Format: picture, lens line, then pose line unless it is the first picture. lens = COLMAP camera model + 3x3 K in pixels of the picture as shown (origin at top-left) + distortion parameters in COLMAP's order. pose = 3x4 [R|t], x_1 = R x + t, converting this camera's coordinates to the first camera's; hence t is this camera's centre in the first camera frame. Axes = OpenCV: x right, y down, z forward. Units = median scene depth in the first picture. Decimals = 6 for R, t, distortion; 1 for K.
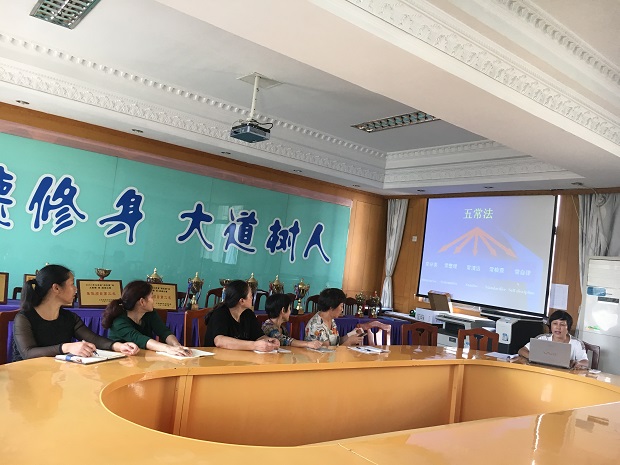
lens RADIAL K [[527.9, 0, 310.0], [0, 527.9, 232.5], [0, 0, 1]] dist [0.061408, -0.110134]
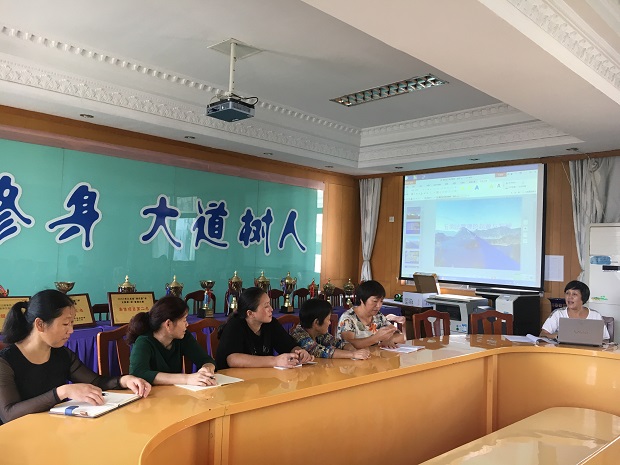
lens RADIAL K [[527.9, 0, 310.0], [0, 527.9, 232.5], [0, 0, 1]] dist [0.061408, -0.110134]
pose [[0.990102, -0.074820, 0.118740, -0.080843], [0.071638, 0.996953, 0.030856, -0.005597], [-0.120687, -0.022044, 0.992446, 0.100631]]
